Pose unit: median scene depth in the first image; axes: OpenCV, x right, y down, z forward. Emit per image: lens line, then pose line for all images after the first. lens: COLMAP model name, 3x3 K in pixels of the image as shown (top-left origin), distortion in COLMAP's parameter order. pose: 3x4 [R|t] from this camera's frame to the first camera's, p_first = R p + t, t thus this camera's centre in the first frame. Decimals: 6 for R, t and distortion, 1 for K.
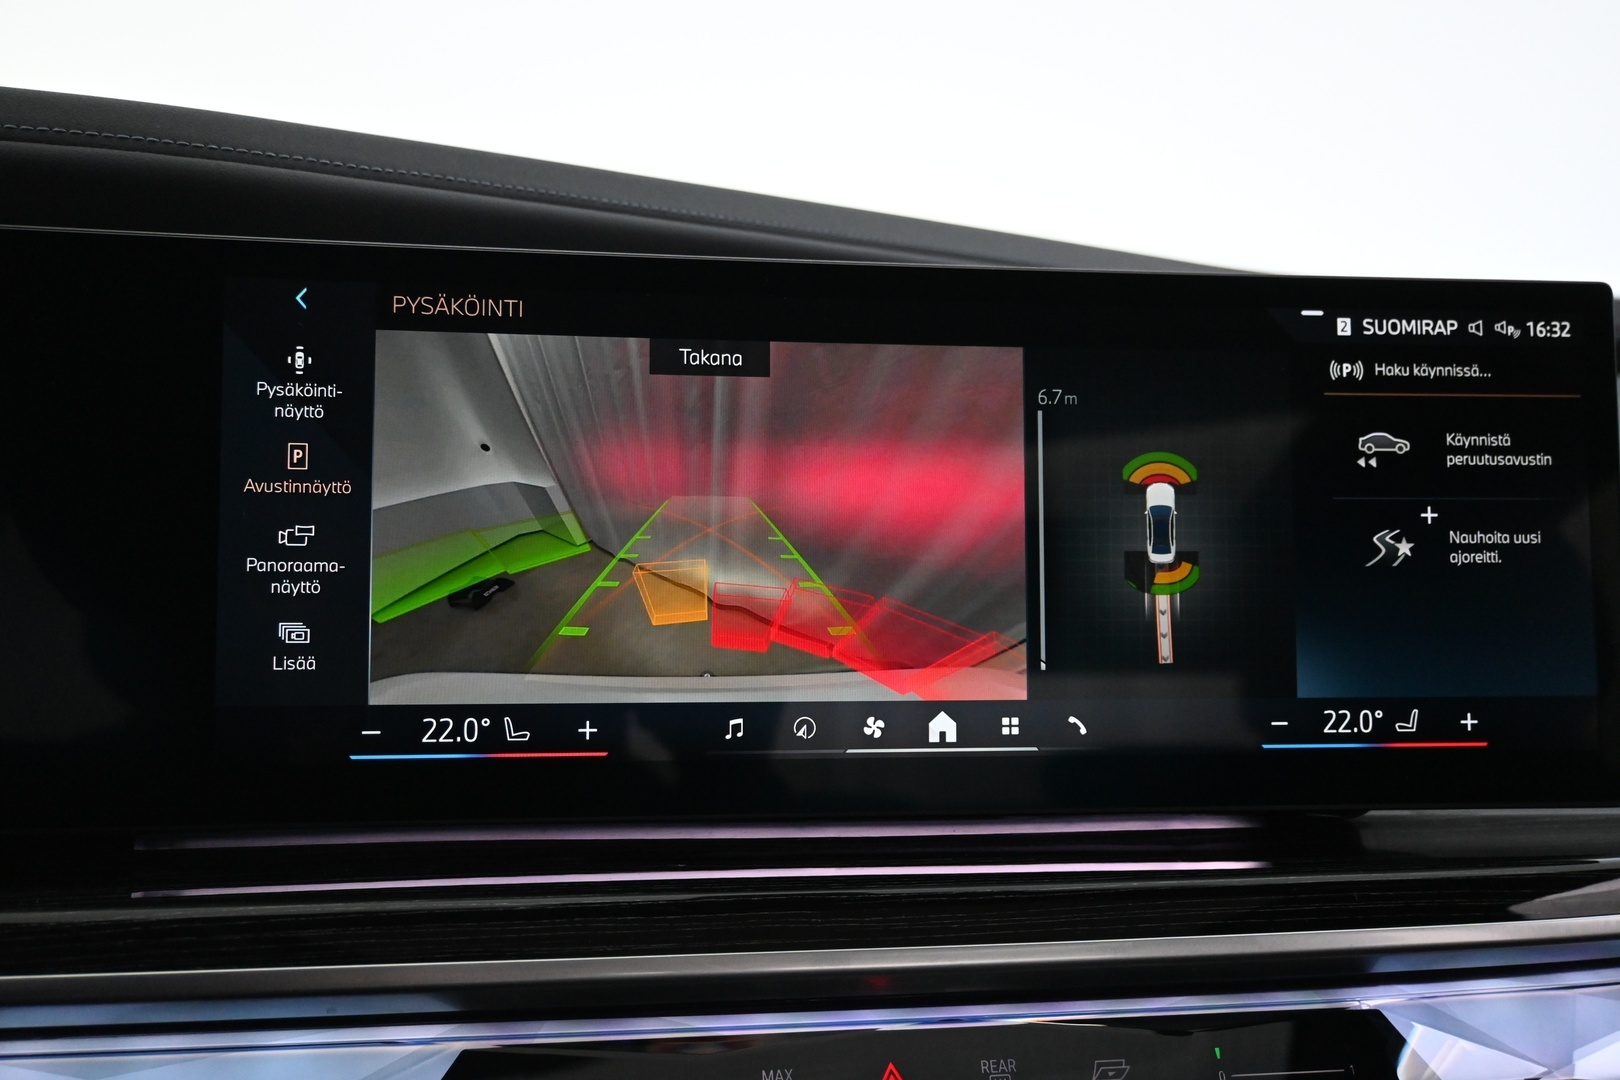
lens RADIAL K [[1541.5, 0, 810.0], [0, 1541.5, 540.0], [0, 0, 1]] dist [0.004915, -0.011024]
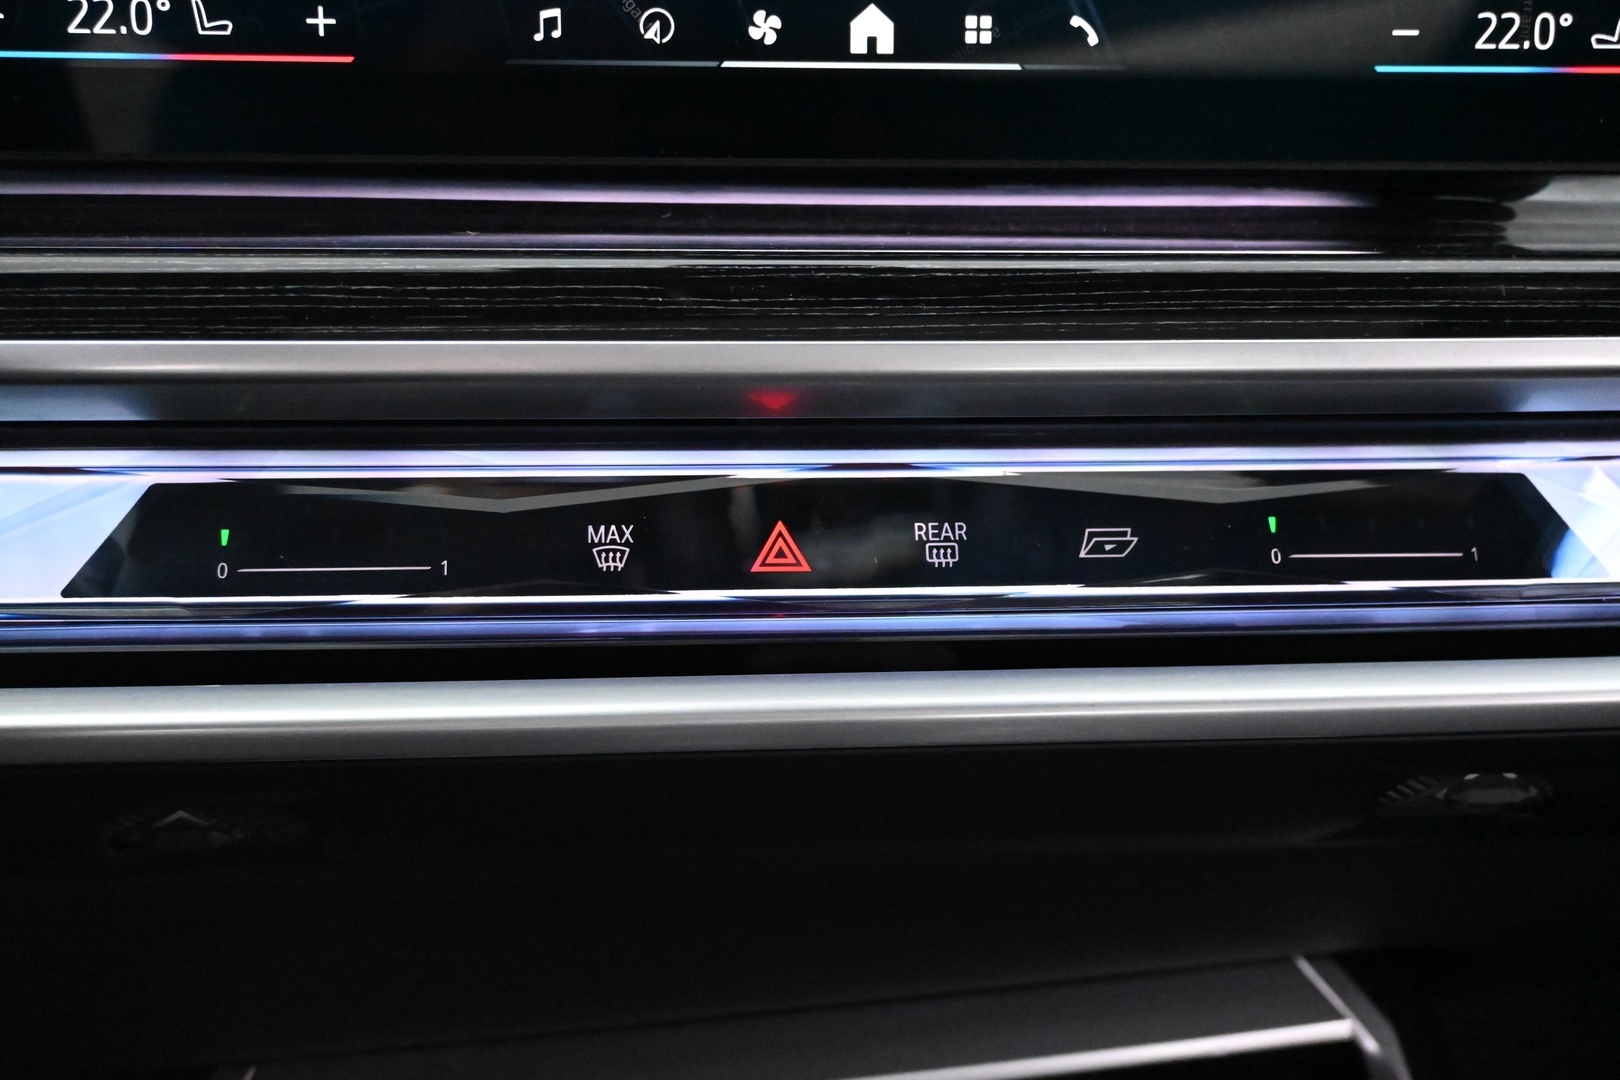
lens RADIAL K [[1637.3, 0, 810.0], [0, 1637.3, 540.0], [0, 0, 1]] dist [0.000150, -0.015302]
pose [[0.997034, 0.015781, -0.075327, 0.115832], [0.000676, 0.976920, 0.213606, 0.185068], [0.076959, -0.213023, 0.974012, 0.282686]]
